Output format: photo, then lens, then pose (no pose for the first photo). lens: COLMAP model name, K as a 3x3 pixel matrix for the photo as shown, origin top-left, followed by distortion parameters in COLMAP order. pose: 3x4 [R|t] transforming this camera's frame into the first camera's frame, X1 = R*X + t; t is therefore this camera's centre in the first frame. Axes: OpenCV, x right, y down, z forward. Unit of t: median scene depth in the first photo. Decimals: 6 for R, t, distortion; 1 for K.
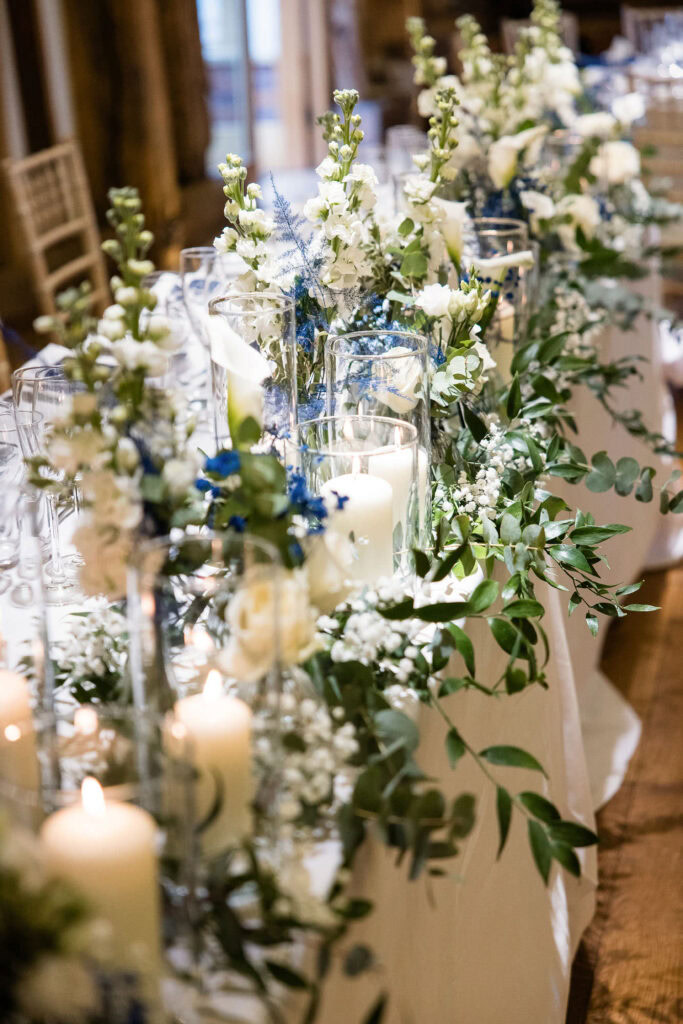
lens RADIAL K [[1962.6, 0, 341.5], [0, 1962.6, 512.0], [0, 0, 1]] dist [0.038813, 0.101527]
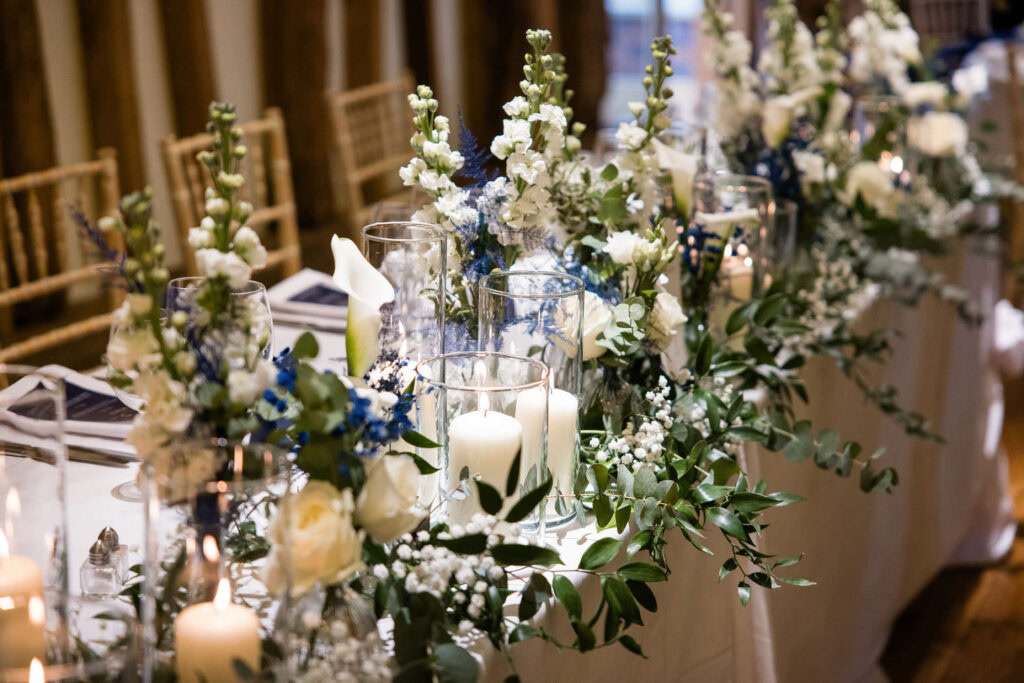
lens RADIAL K [[2050.8, 0, 512.0], [0, 2050.8, 341.5], [0, 0, 1]] dist [0.042133, -0.078064]
pose [[0.982525, 0.086243, -0.164943, 0.170829], [-0.097732, 0.993227, -0.062843, 0.008953], [0.158406, 0.077865, 0.984299, -0.015450]]
